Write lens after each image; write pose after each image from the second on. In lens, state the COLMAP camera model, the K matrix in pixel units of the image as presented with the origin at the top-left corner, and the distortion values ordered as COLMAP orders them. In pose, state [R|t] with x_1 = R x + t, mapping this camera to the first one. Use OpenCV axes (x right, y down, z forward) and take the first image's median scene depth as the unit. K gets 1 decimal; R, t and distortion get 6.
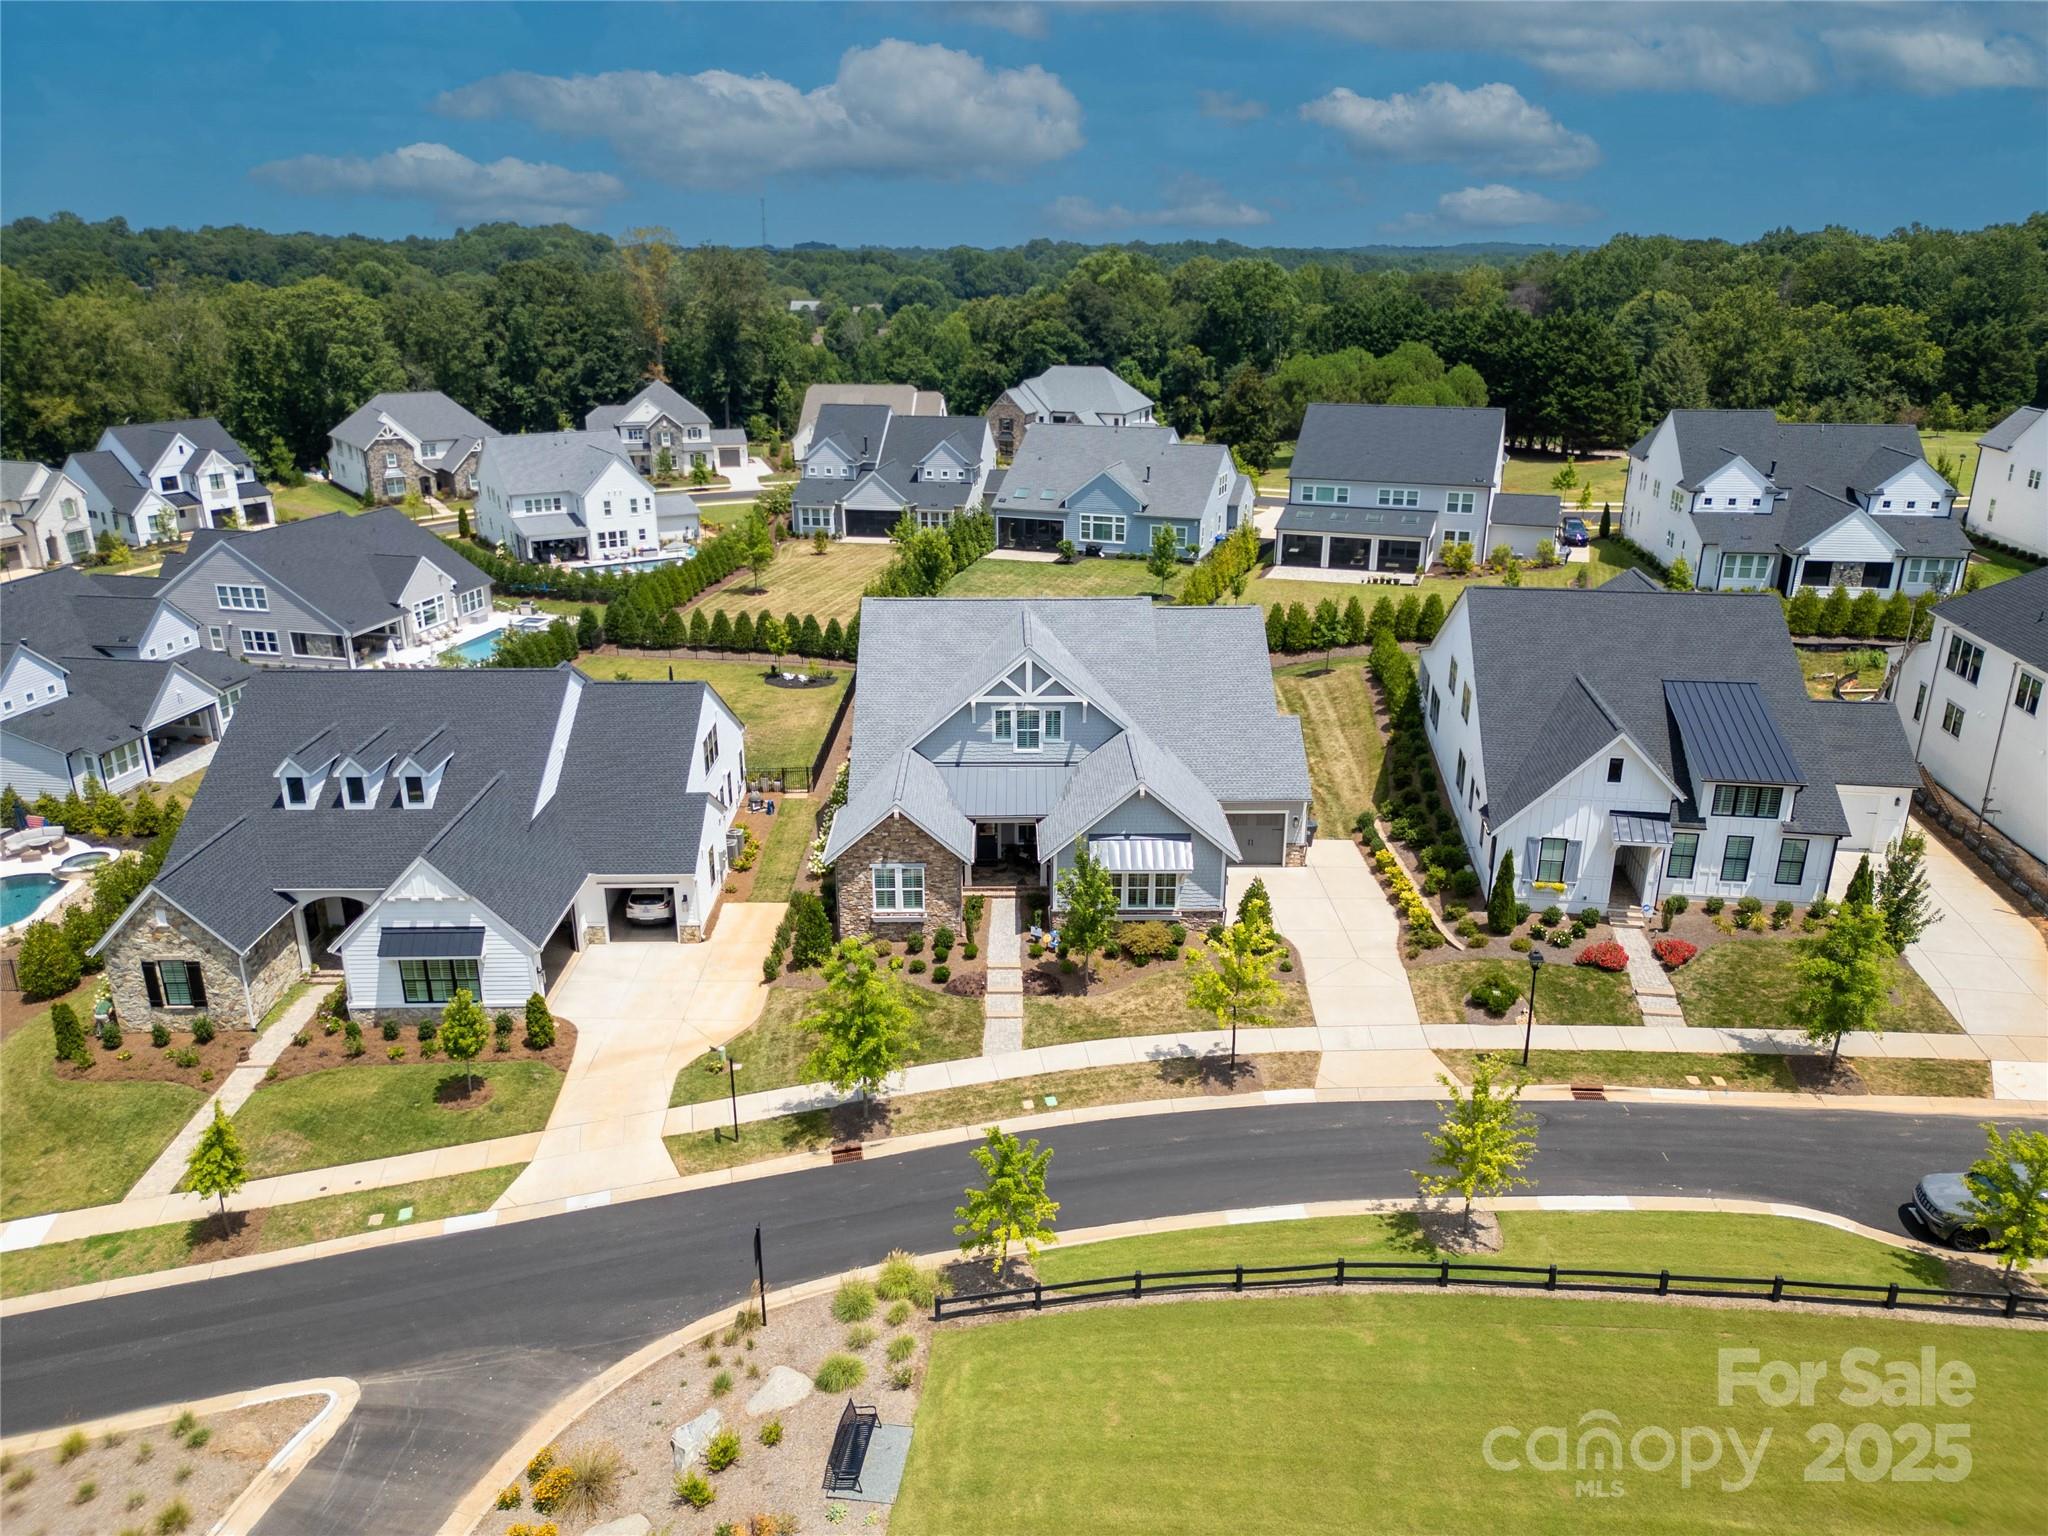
lens RADIAL K [[1444.3, 0, 1026.9], [0, 1444.3, 759.5], [0, 0, 1]] dist [0.040528, -0.030119]
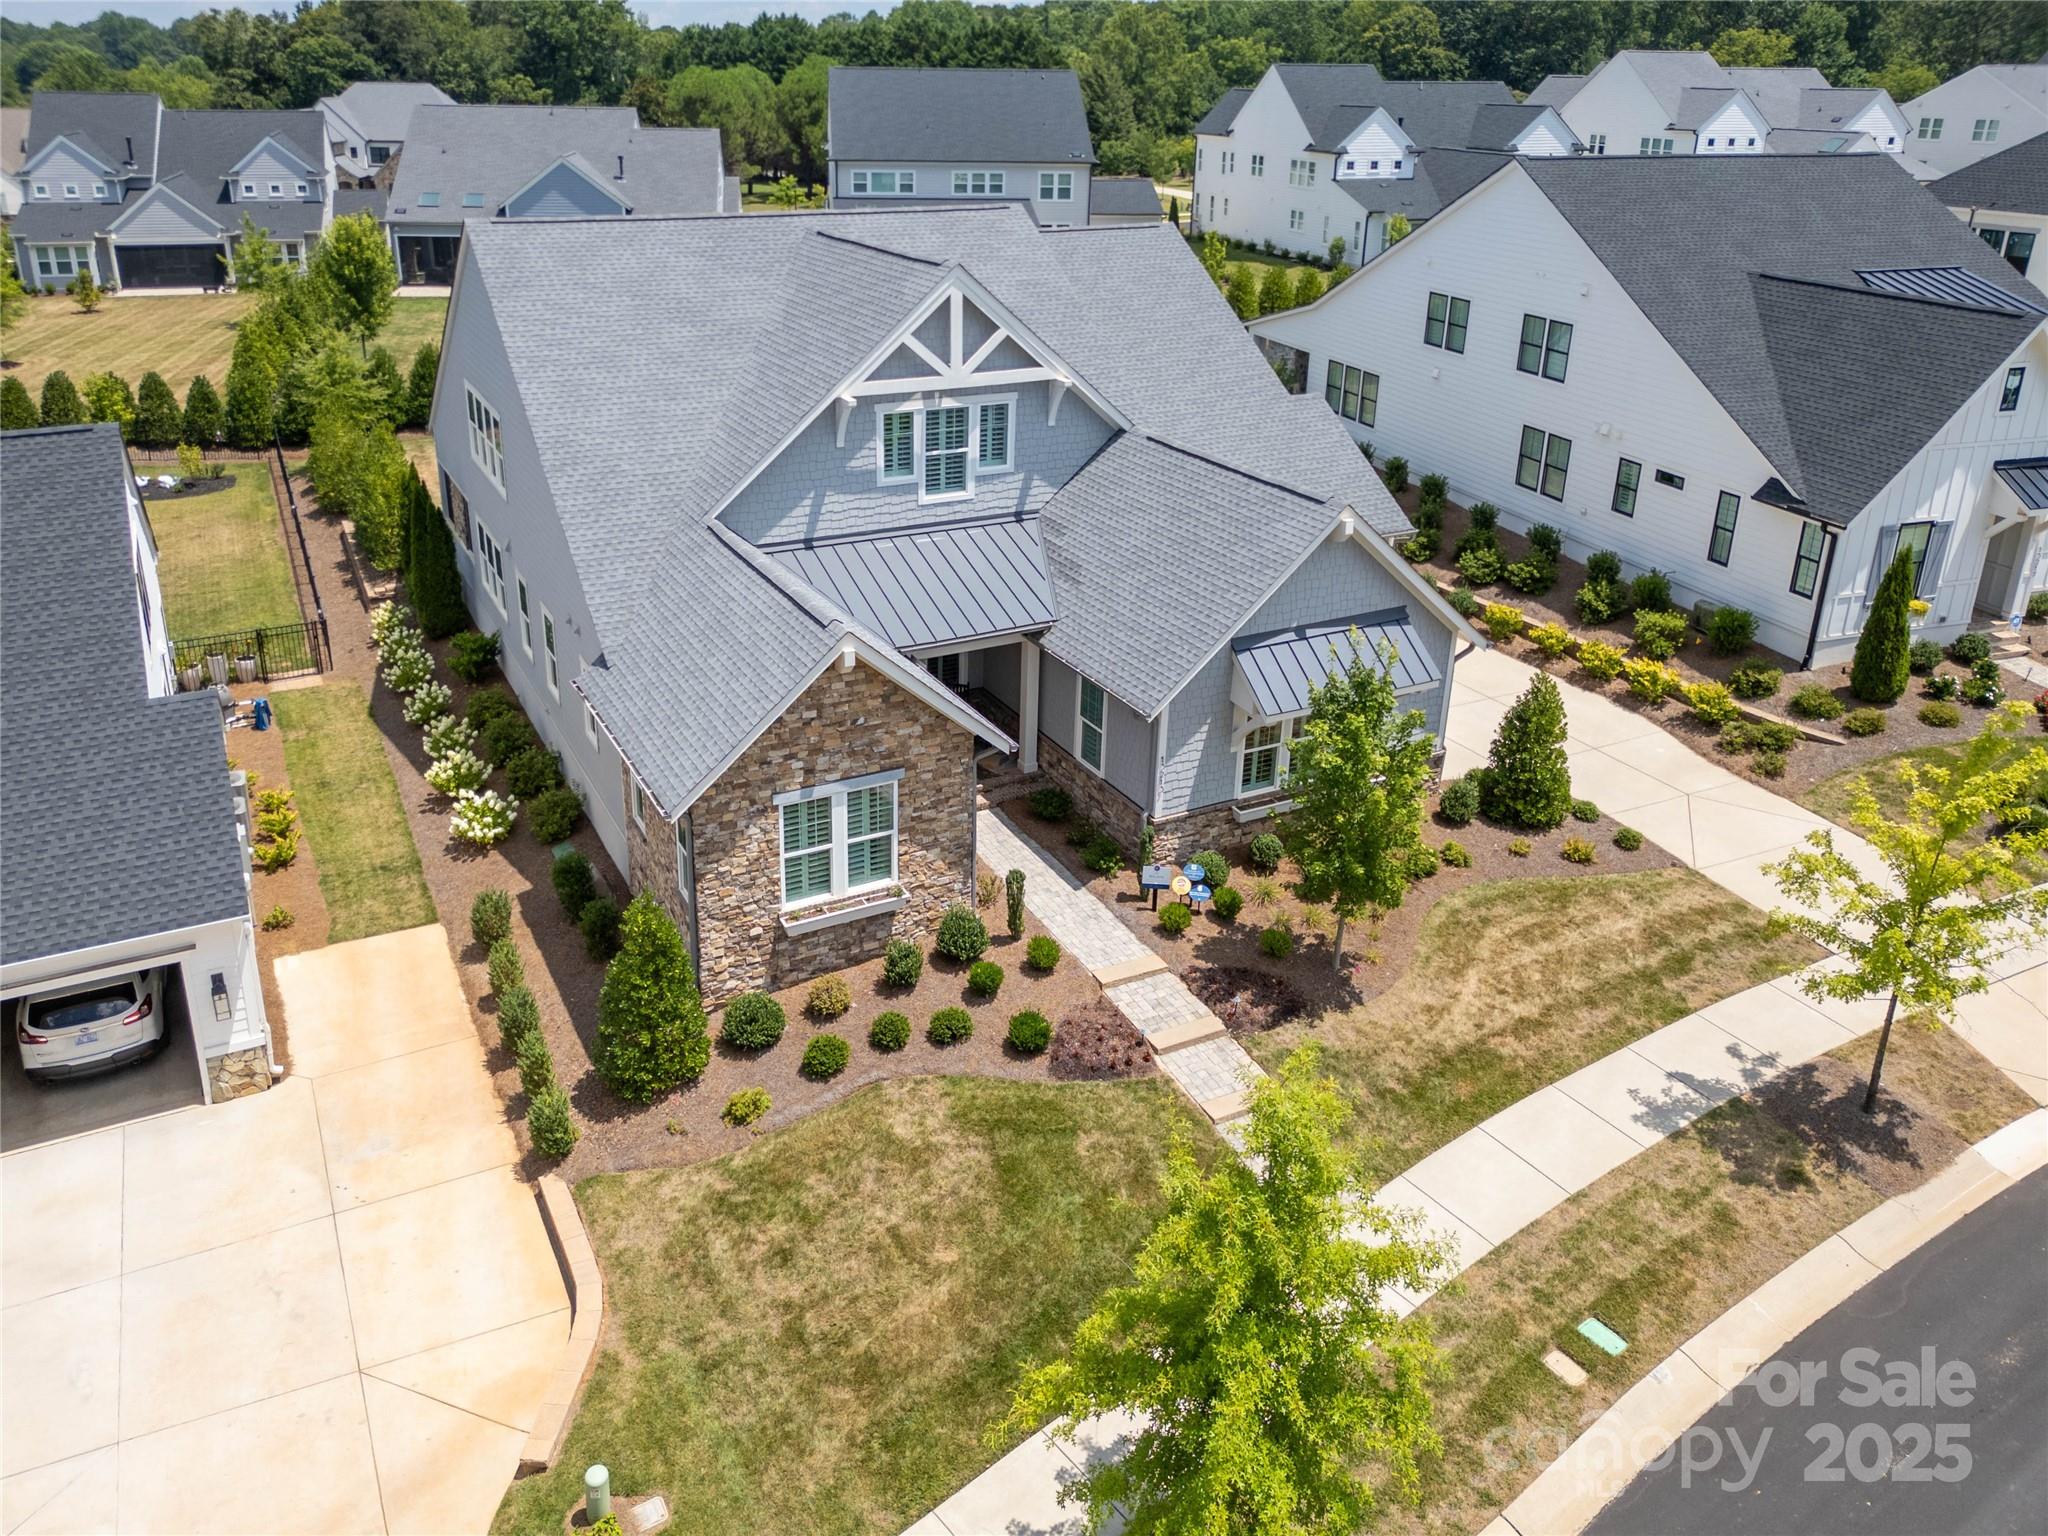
lens RADIAL K [[1494.1, 0, 968.4], [0, 1494.1, 597.4], [0, 0, 1]] dist [0.029695, -0.019368]
pose [[0.895110, -0.134183, 0.425173, -0.207905], [0.131011, 0.990696, 0.036845, 0.009824], [-0.426161, 0.022722, 0.904362, 0.557135]]
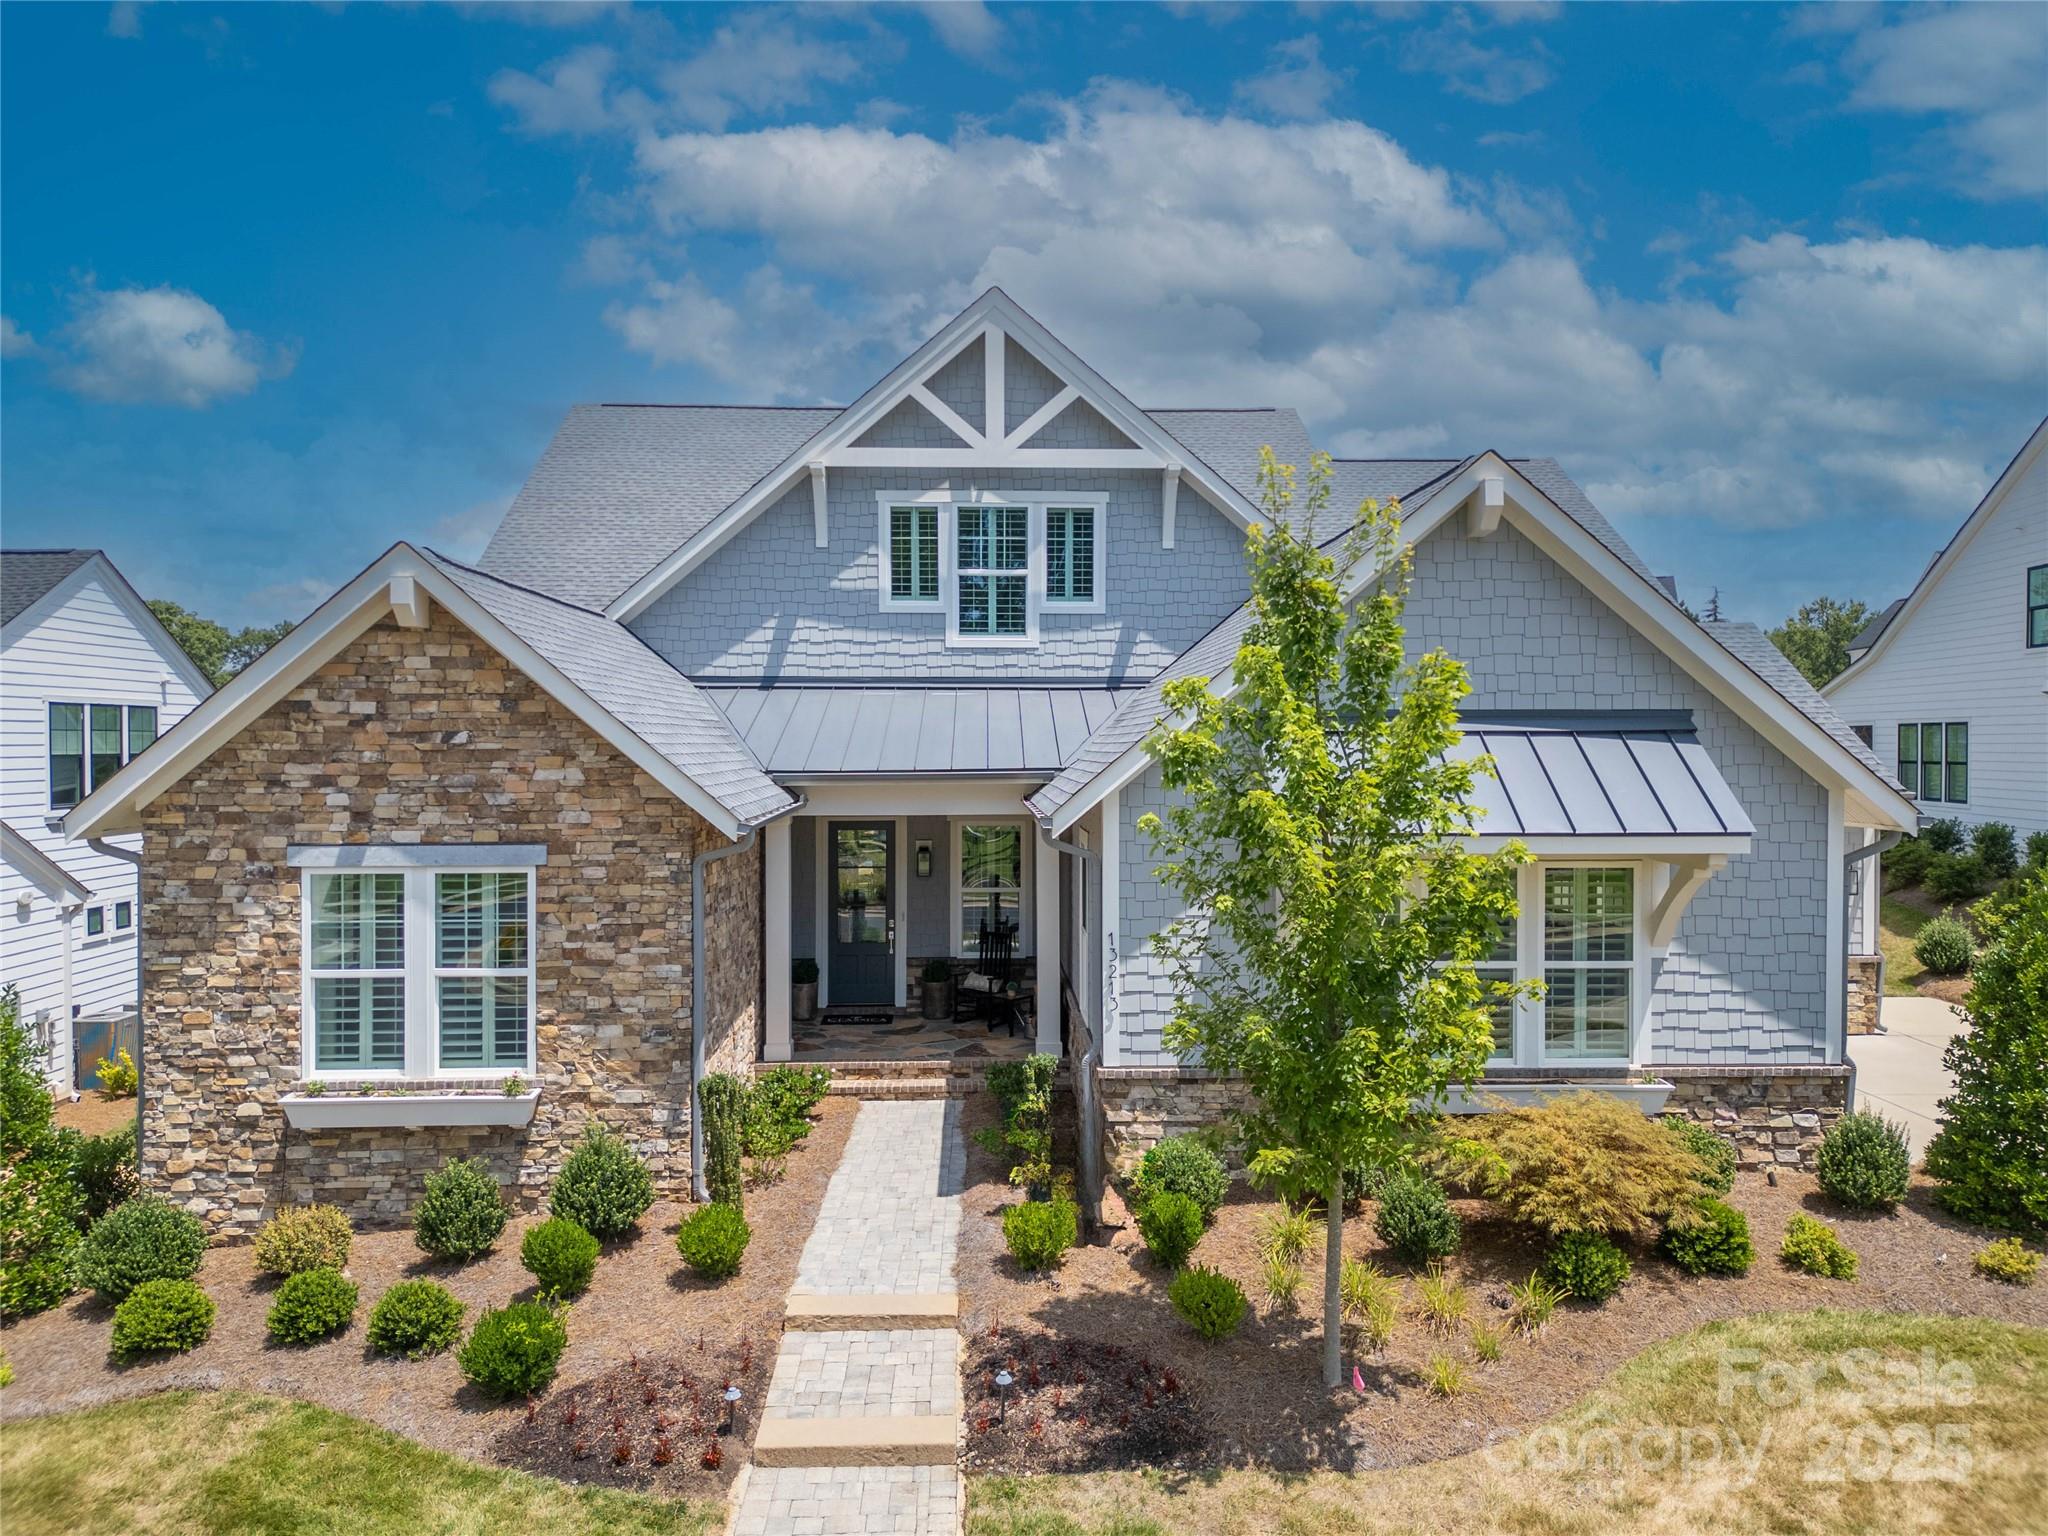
lens RADIAL K [[1444.3, 0, 1025.7], [0, 1444.3, 765.8], [0, 0, 1]] dist [0.040528, -0.030119]
pose [[0.999644, -0.000046, 0.026698, -0.000268], [0.008480, 0.948766, -0.315865, 0.121427], [-0.025316, 0.315979, 0.948429, 0.712887]]
